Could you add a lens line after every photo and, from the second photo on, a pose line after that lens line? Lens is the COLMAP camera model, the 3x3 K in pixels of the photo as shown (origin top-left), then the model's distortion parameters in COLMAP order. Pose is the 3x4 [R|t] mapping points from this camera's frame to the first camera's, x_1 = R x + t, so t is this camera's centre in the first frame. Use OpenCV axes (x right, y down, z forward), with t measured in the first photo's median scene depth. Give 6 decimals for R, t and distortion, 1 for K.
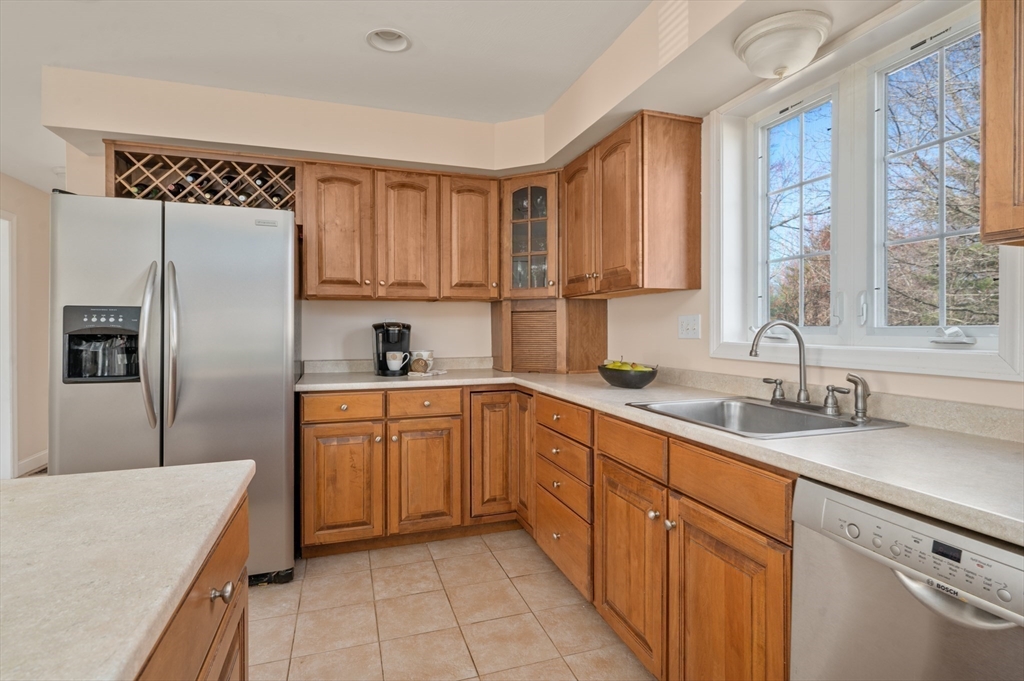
lens RADIAL K [[493.4, 0, 510.5], [0, 493.4, 330.0], [0, 0, 1]] dist [-0.002892, -0.000427]
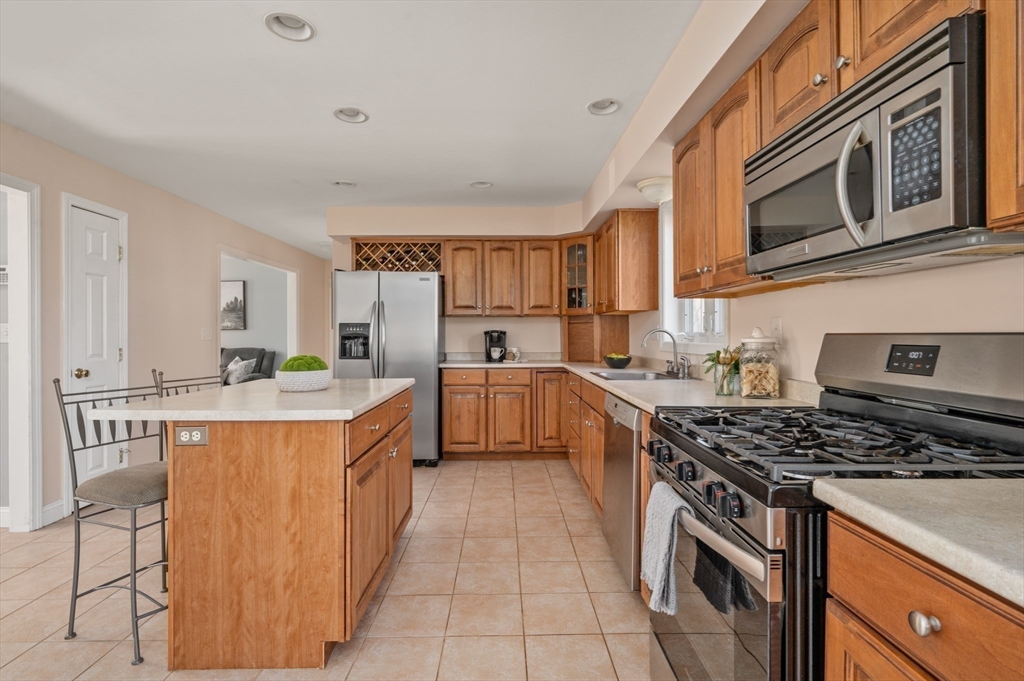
lens RADIAL K [[481.6, 0, 516.0], [0, 481.6, 335.5], [0, 0, 1]] dist [-0.000557, -0.000069]
pose [[0.955973, 0.000327, -0.293456, 0.336983], [-0.000876, 0.999998, -0.001740, 0.006094], [0.293455, 0.001920, 0.955971, -0.588779]]
